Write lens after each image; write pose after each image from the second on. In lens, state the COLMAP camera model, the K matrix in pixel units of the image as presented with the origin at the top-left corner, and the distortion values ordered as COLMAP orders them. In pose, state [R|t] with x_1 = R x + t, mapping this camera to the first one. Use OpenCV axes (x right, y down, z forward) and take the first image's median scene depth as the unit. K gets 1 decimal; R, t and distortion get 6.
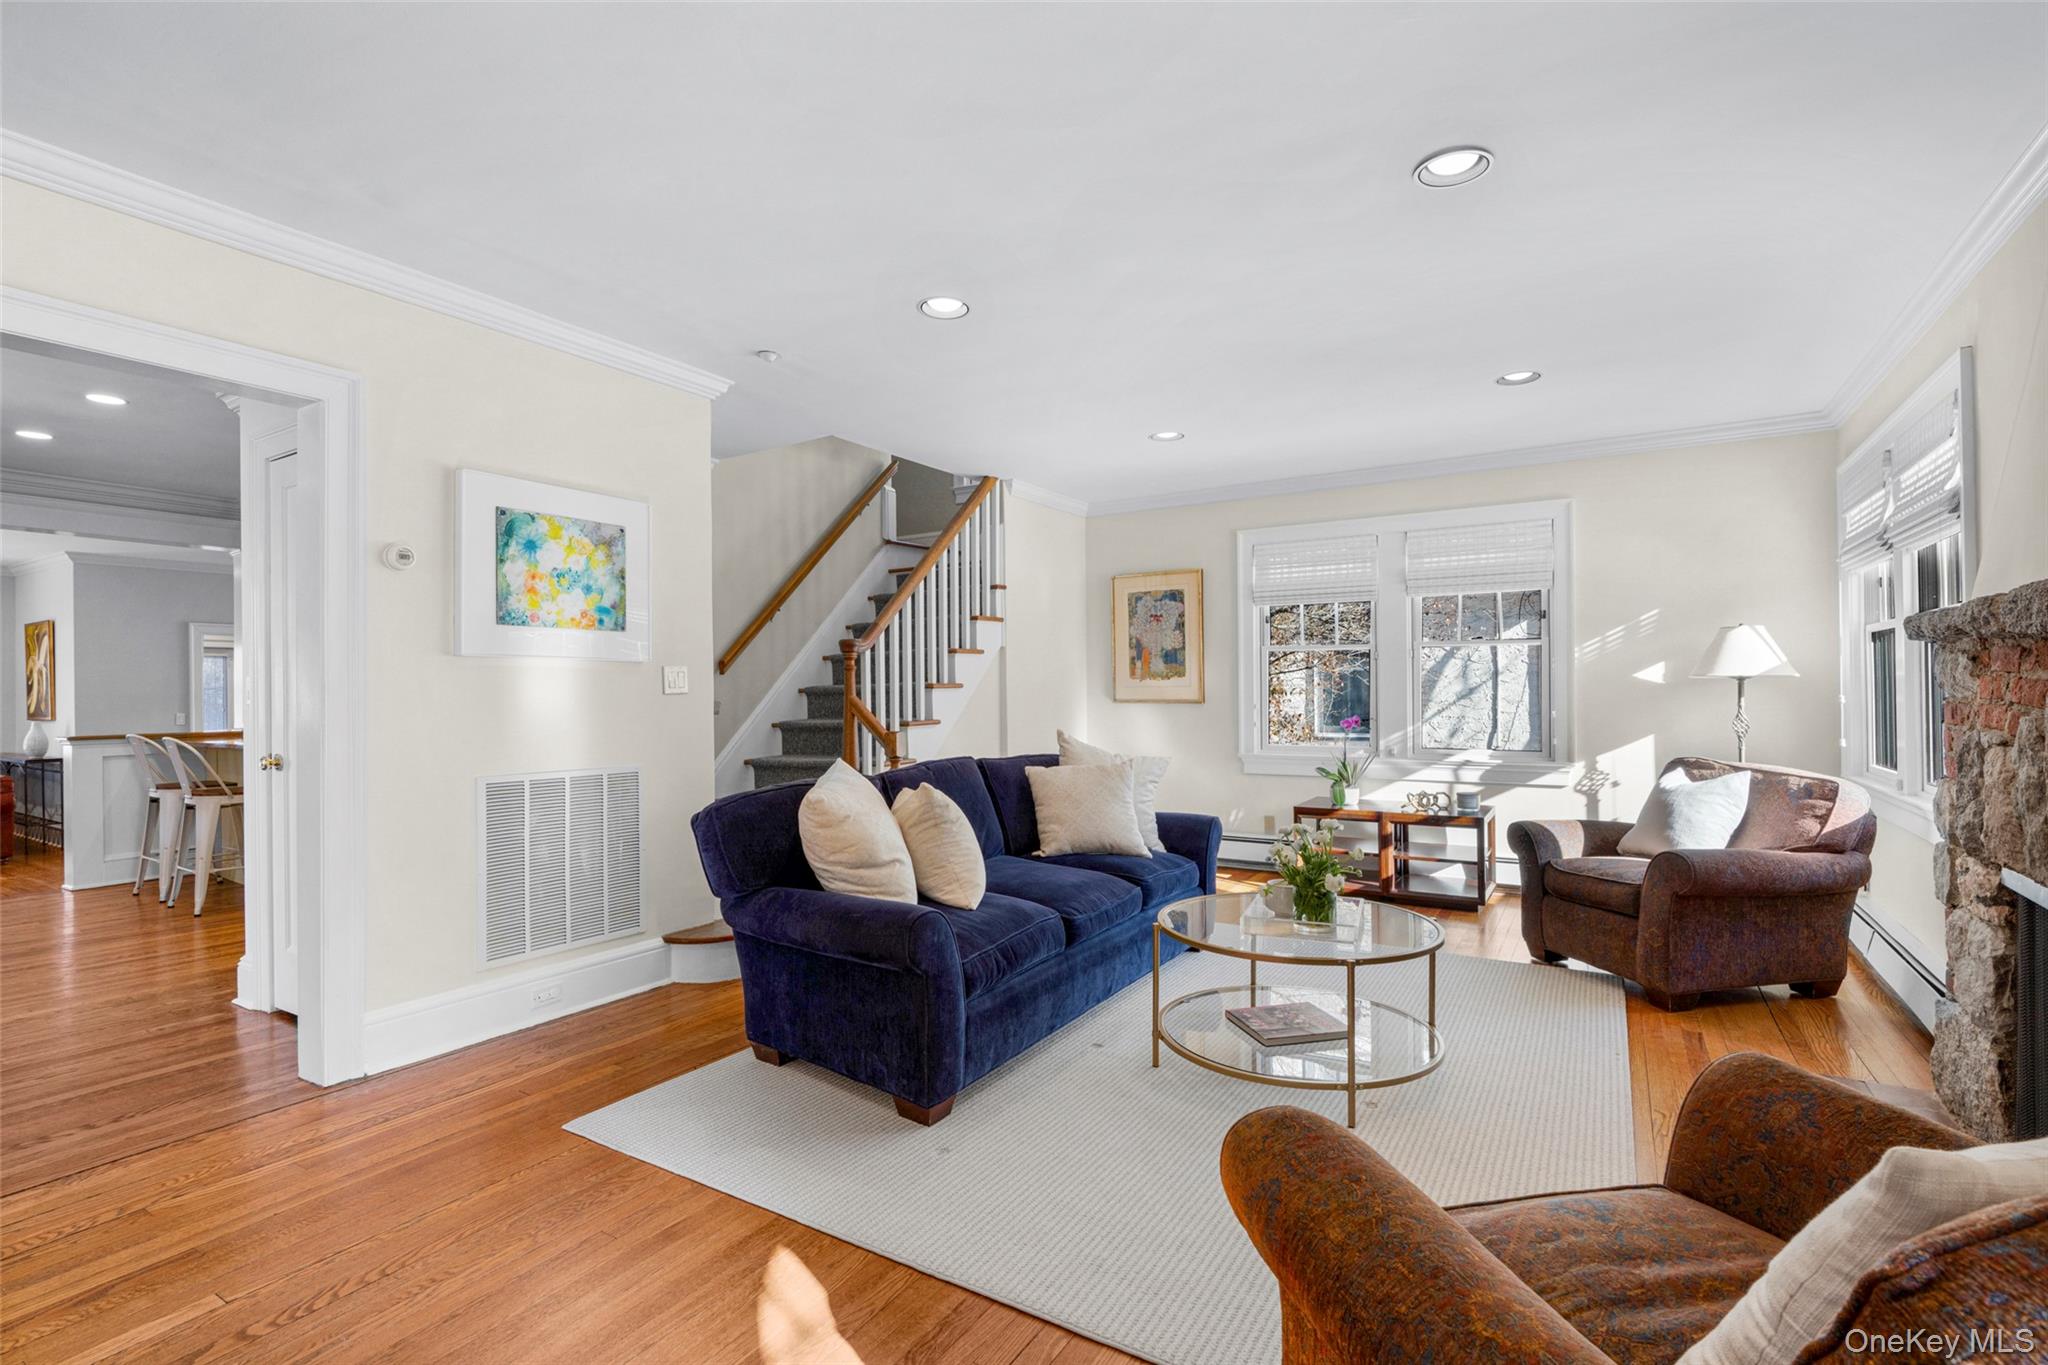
lens RADIAL K [[946.1, 0, 1020.6], [0, 946.1, 682.0], [0, 0, 1]] dist [-0.002832, -0.000245]
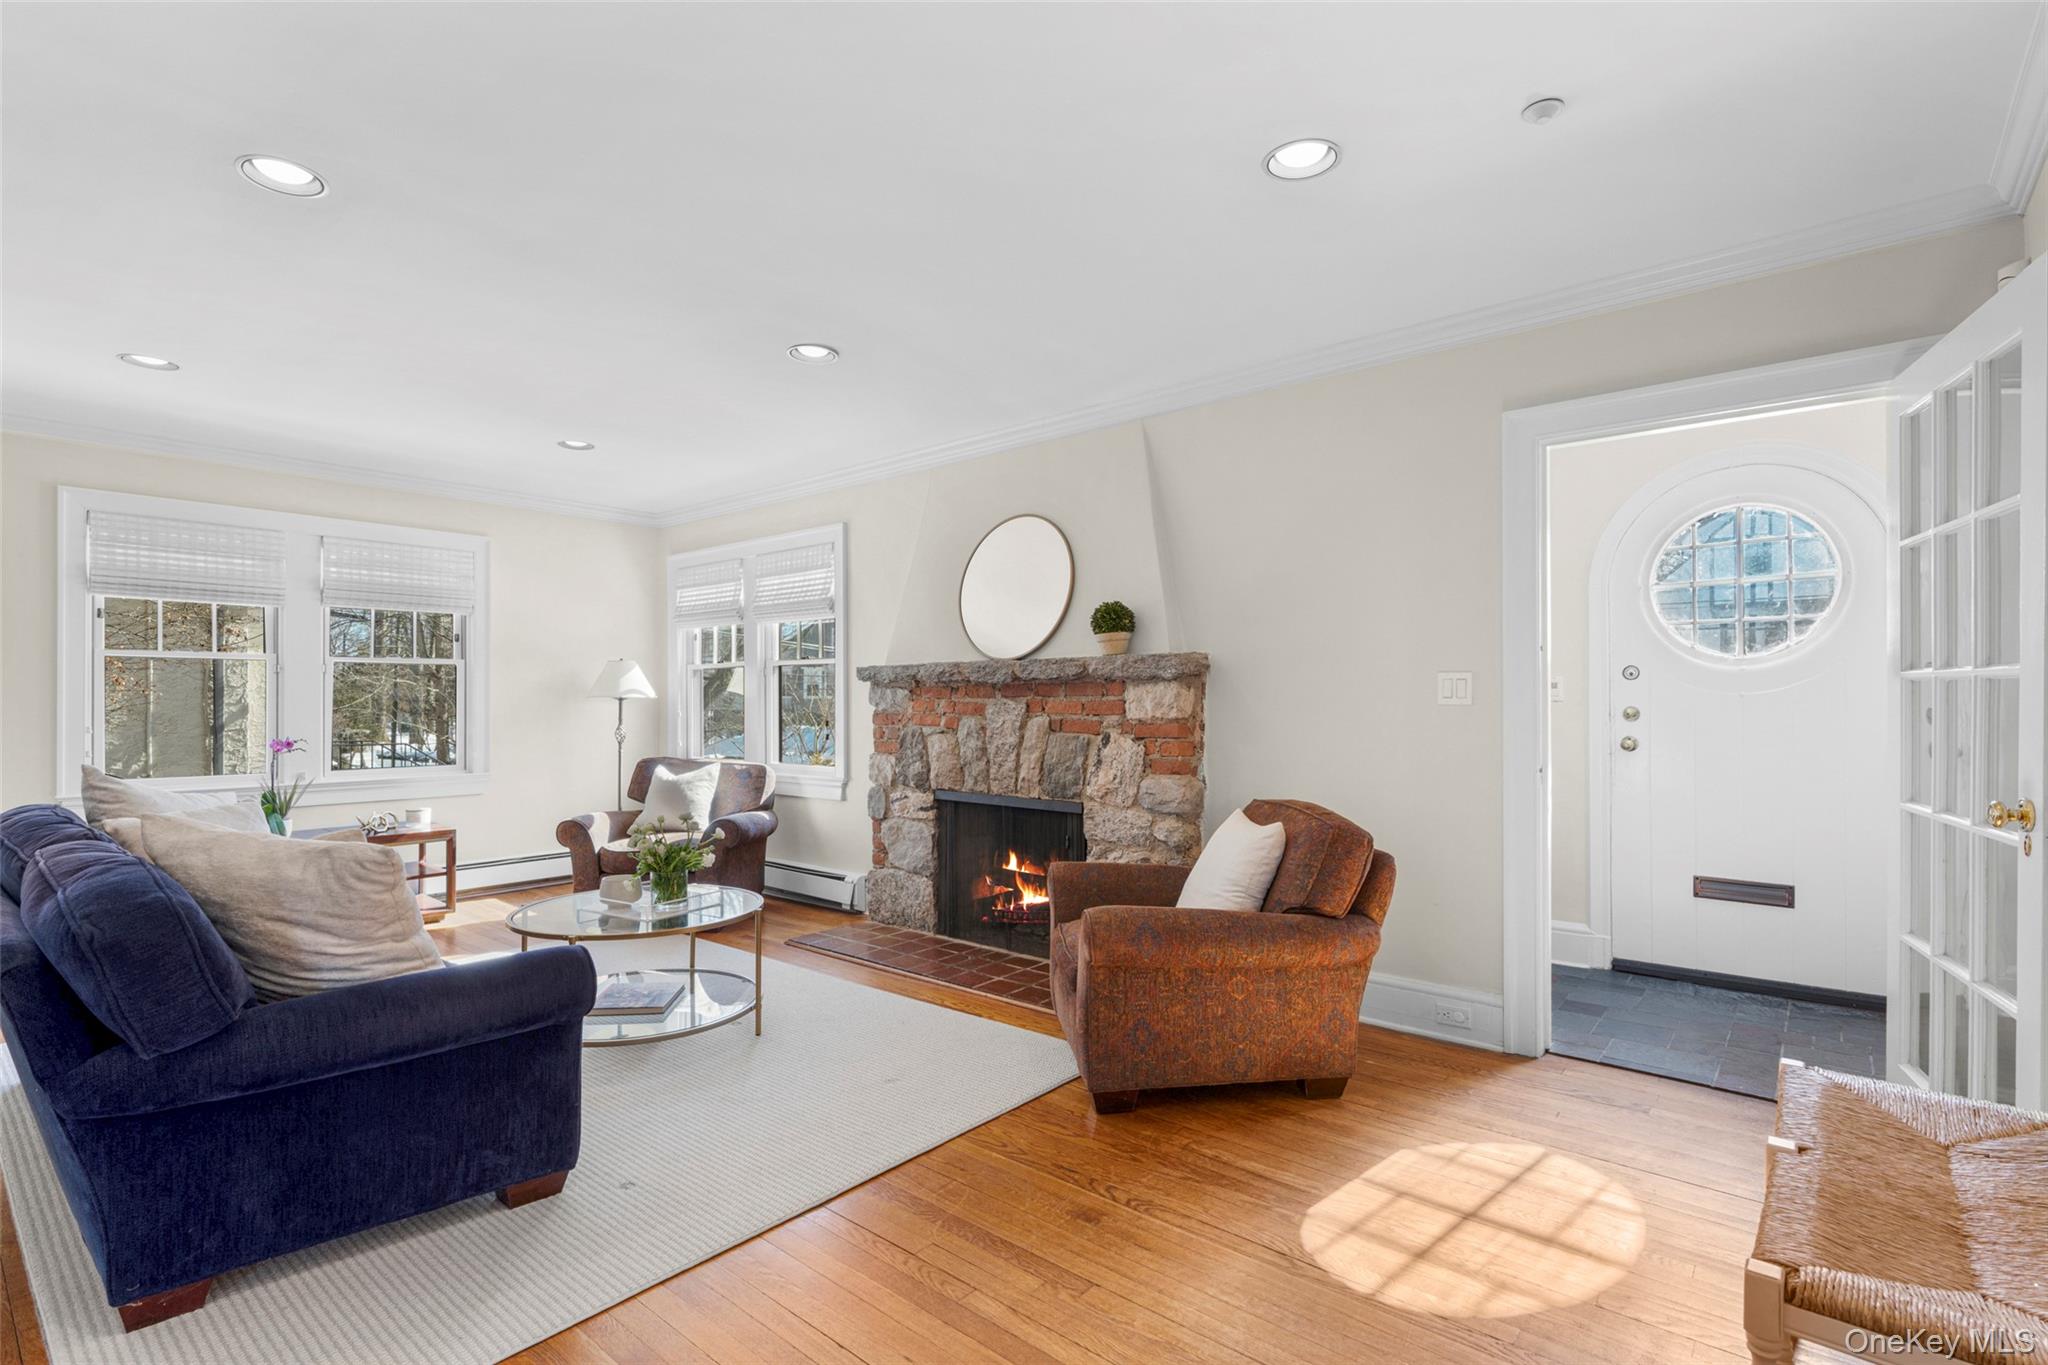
lens RADIAL K [[950.6, 0, 1022.5], [0, 950.6, 694.8], [0, 0, 1]] dist [-0.000337, 0.000024]
pose [[0.164356, 0.014542, 0.986294, -0.555644], [-0.006300, 0.999886, -0.013692, 0.004922], [-0.986381, -0.003963, 0.164429, 0.255524]]
